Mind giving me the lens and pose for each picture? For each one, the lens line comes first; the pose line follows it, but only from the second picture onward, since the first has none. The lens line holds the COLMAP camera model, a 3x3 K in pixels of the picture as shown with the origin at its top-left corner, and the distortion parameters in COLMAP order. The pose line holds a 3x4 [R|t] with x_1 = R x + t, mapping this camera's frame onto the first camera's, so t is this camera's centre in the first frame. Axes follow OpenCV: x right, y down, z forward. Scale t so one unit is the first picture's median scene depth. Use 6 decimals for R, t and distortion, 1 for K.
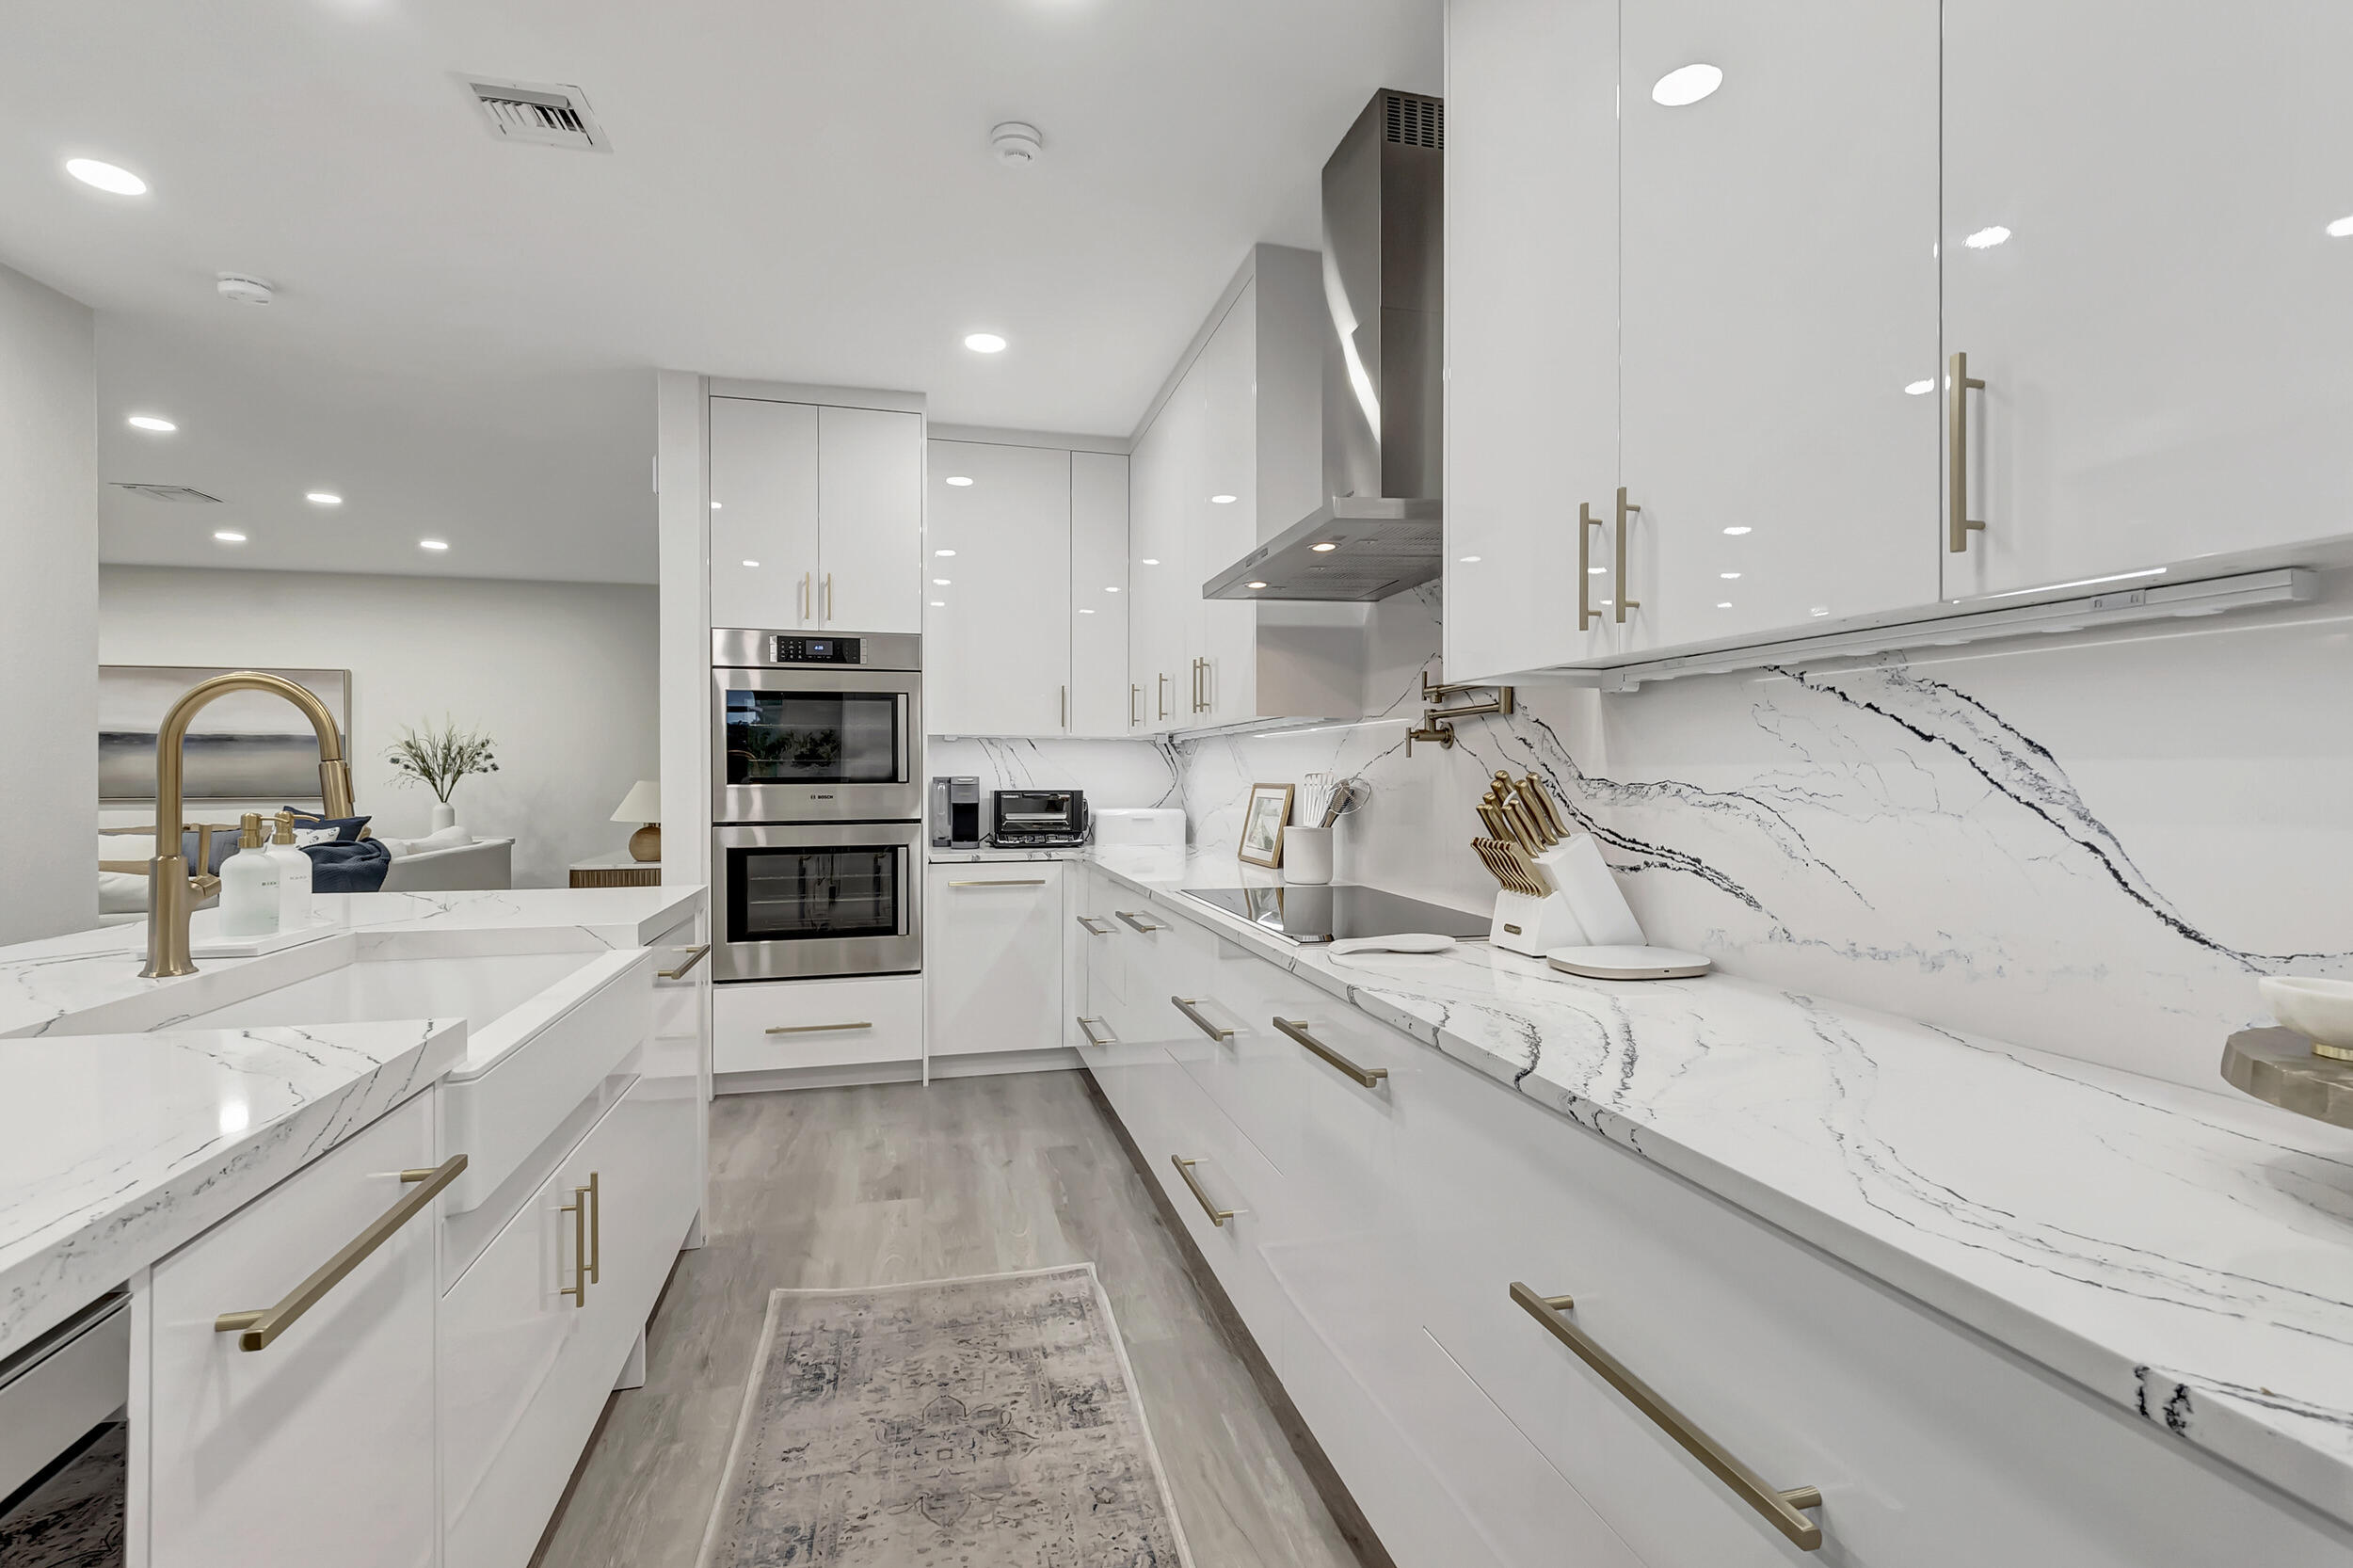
lens RADIAL K [[1064.2, 0, 1176.3], [0, 1064.2, 772.9], [0, 0, 1]] dist [-0.000567, -0.001764]
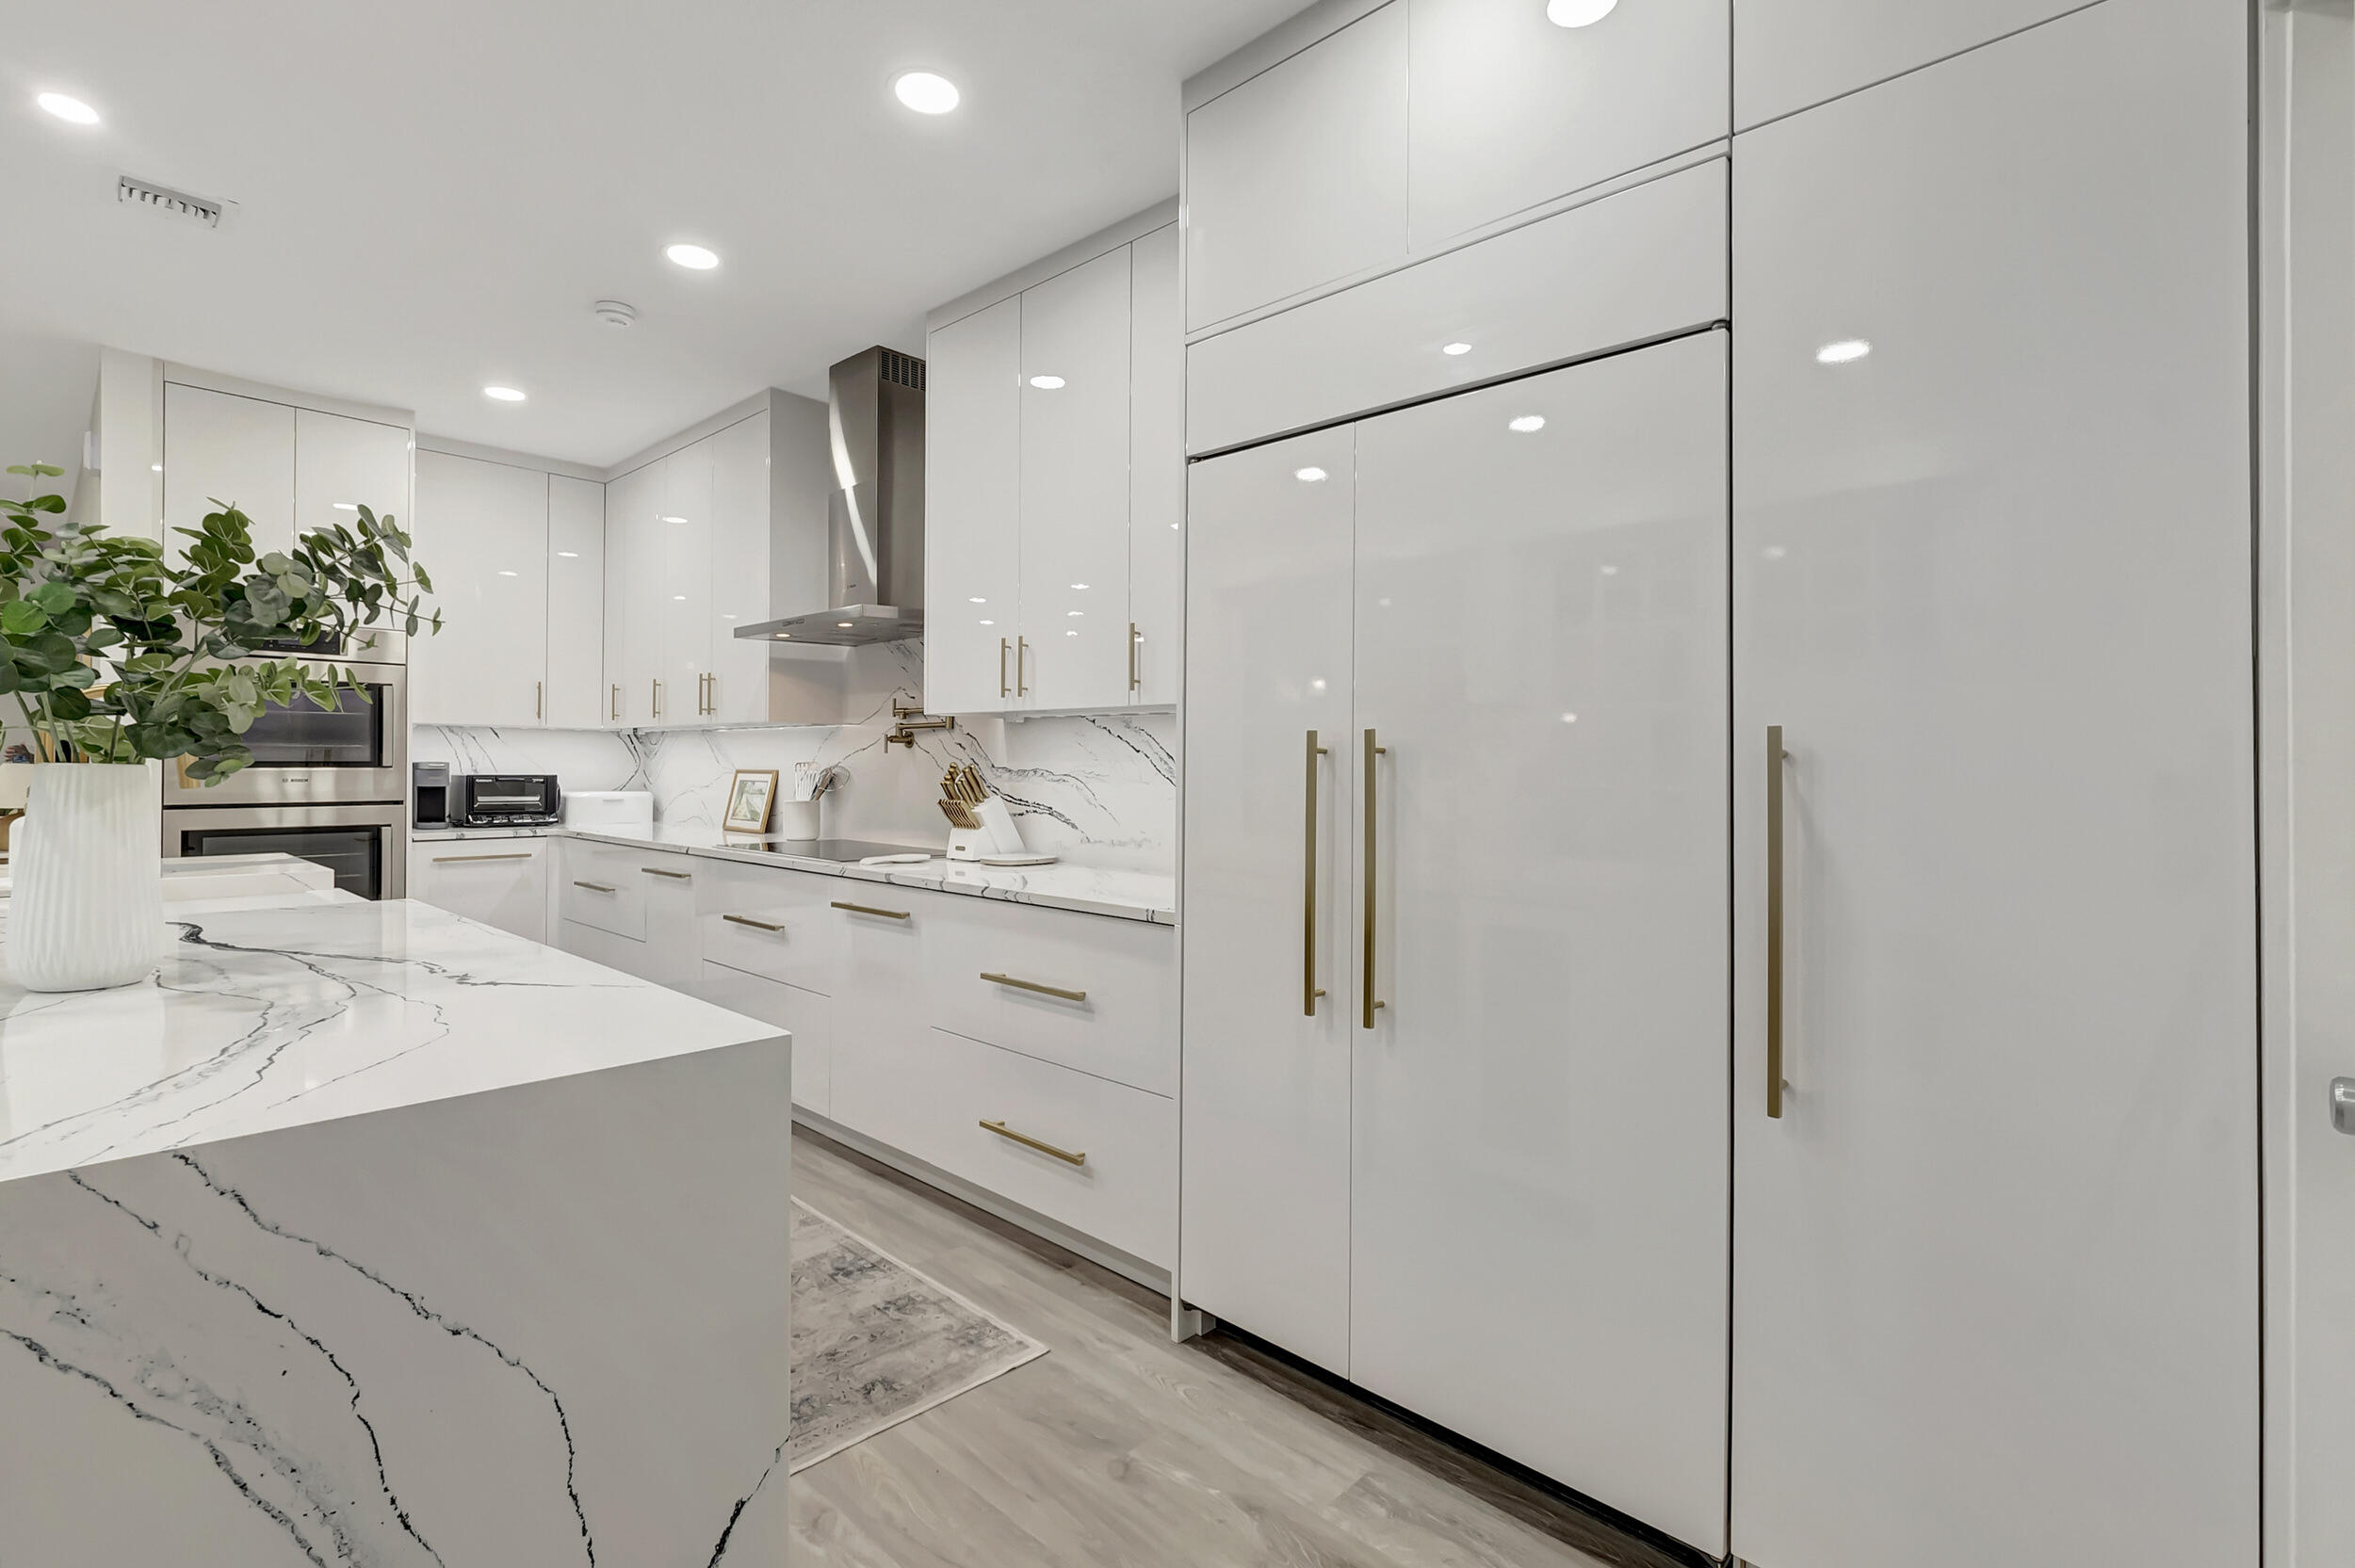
lens RADIAL K [[1065.0, 0, 1194.4], [0, 1065.0, 774.6], [0, 0, 1]] dist [-0.000567, -0.001764]
pose [[0.832652, 0.002053, 0.553793, -0.276973], [-0.009031, 0.999910, 0.009872, -0.002624], [-0.553724, -0.013221, 0.832596, -0.572980]]
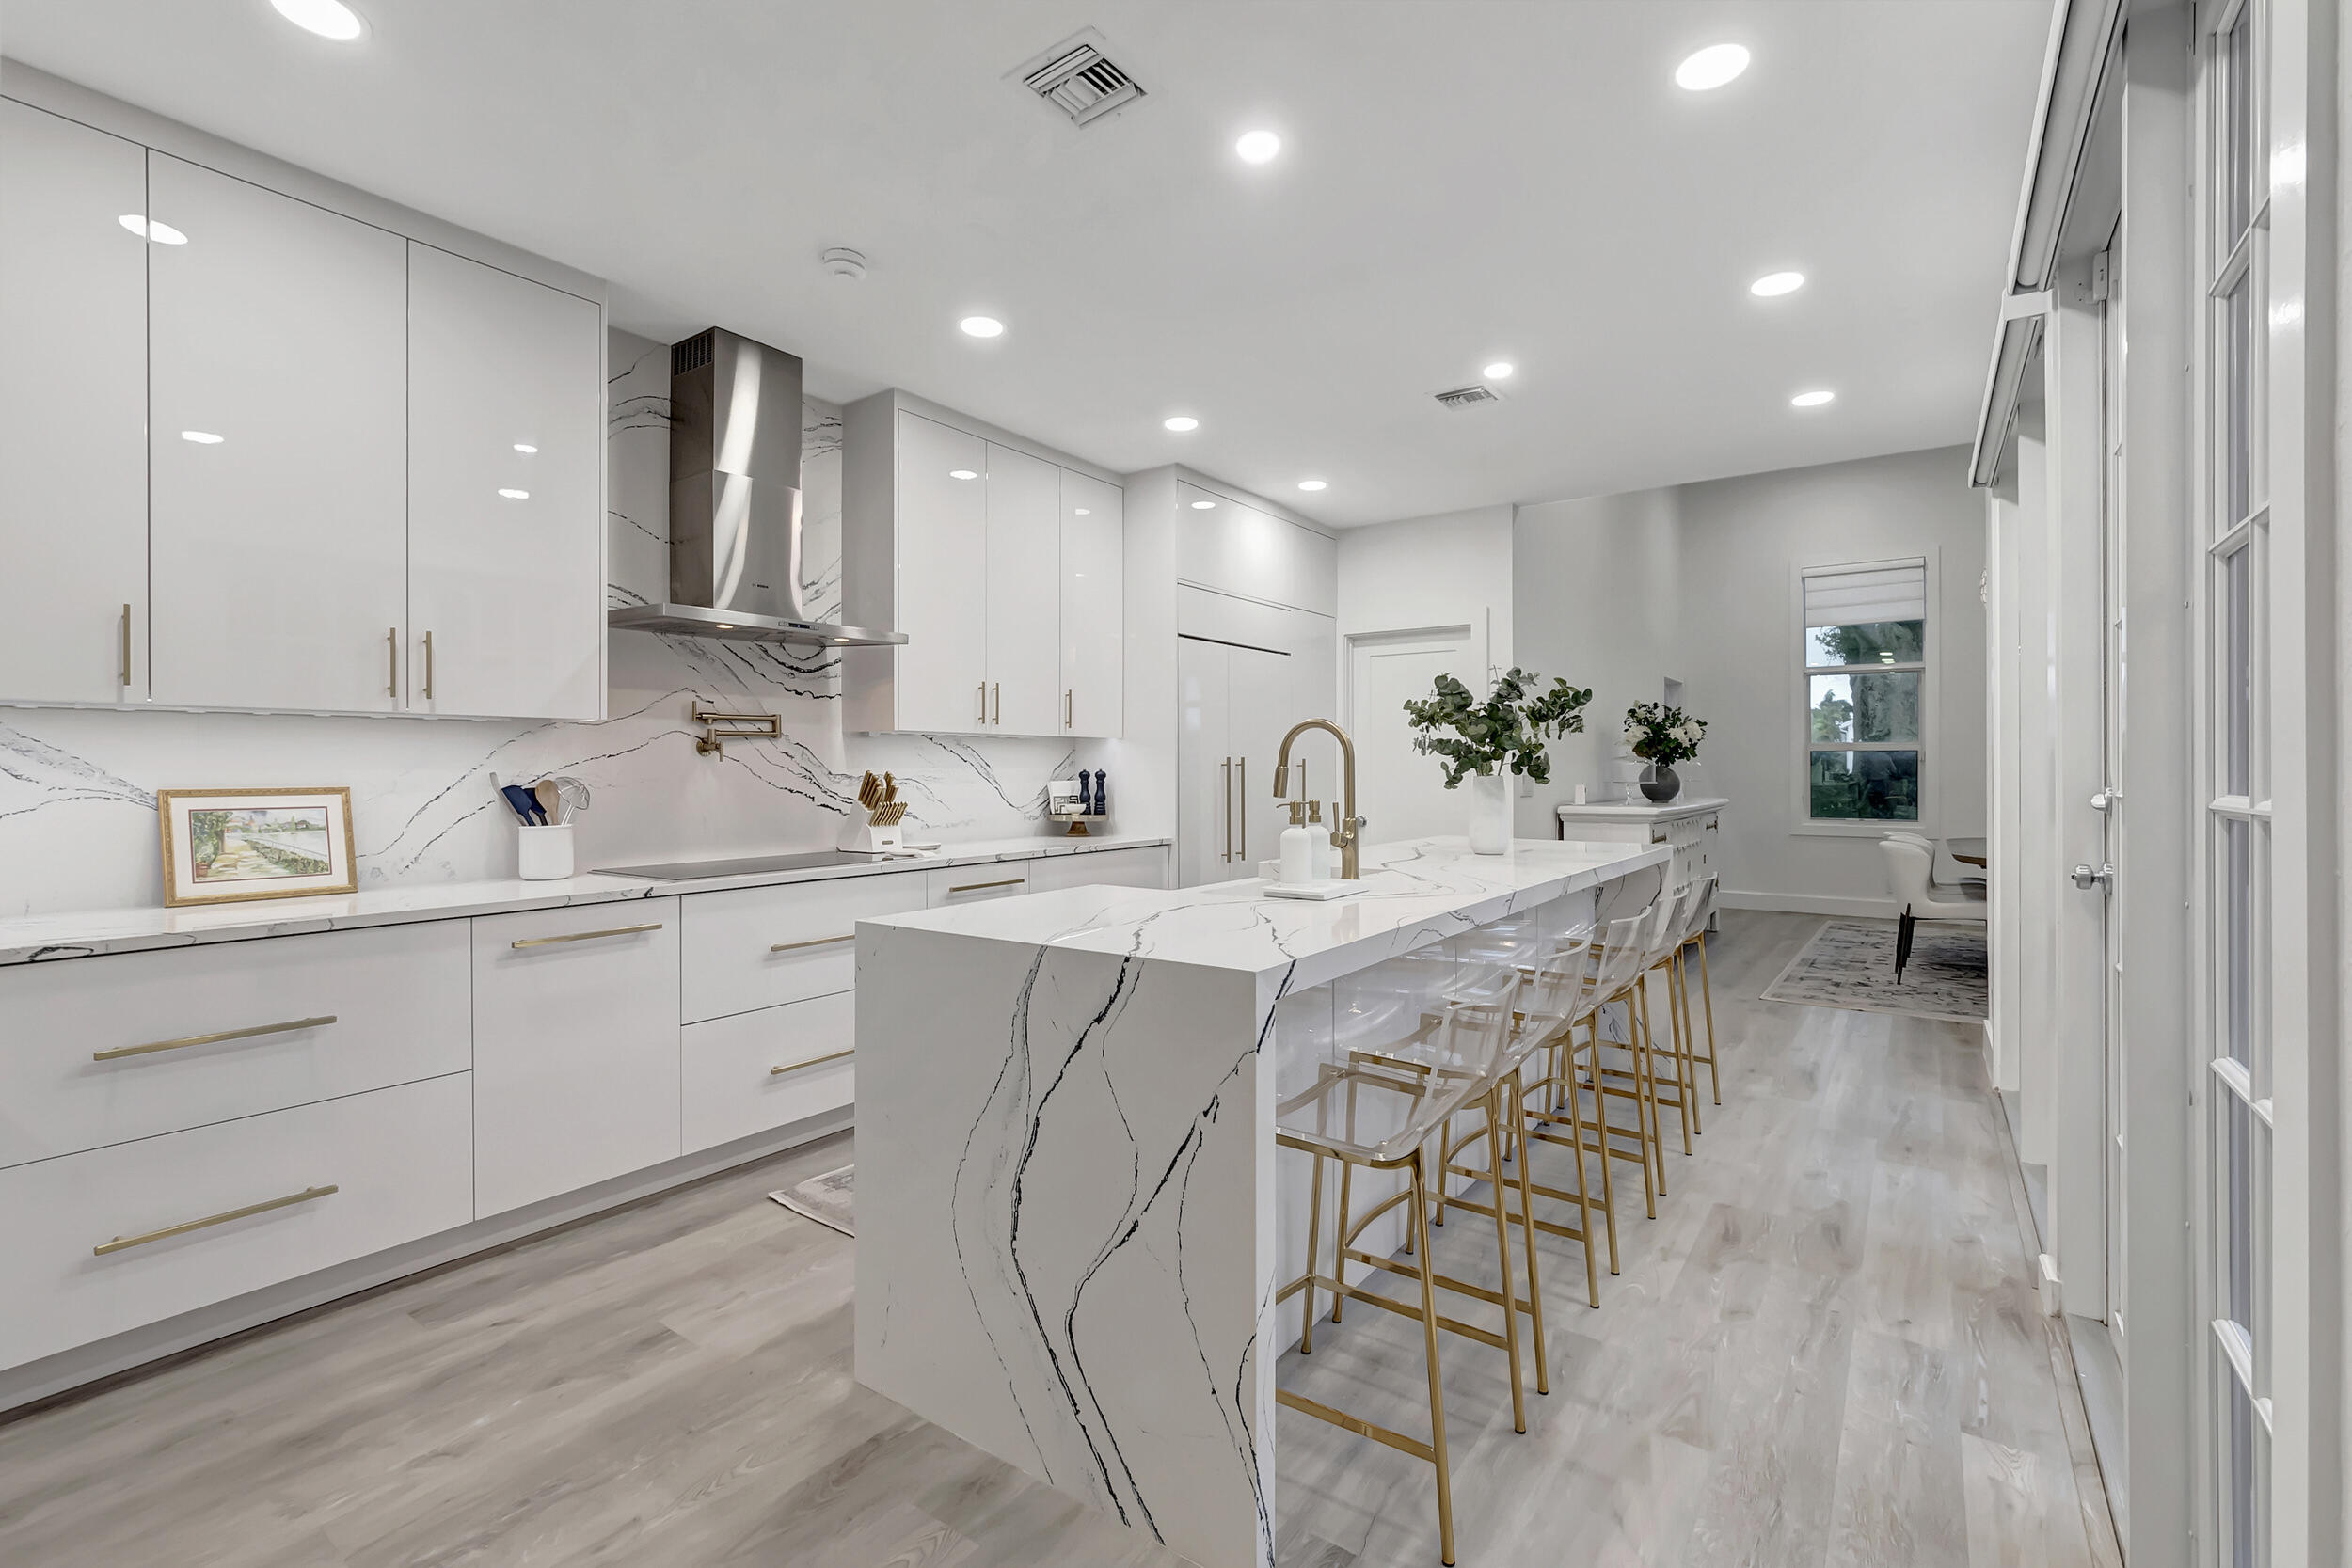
lens RADIAL K [[1063.7, 0, 1177.9], [0, 1063.7, 762.9], [0, 0, 1]] dist [-0.000567, -0.001764]
pose [[-0.645759, 0.001229, 0.763540, -1.309830], [-0.000903, 0.999997, -0.002374, -0.010139], [-0.763541, -0.002223, -0.645756, 1.468588]]
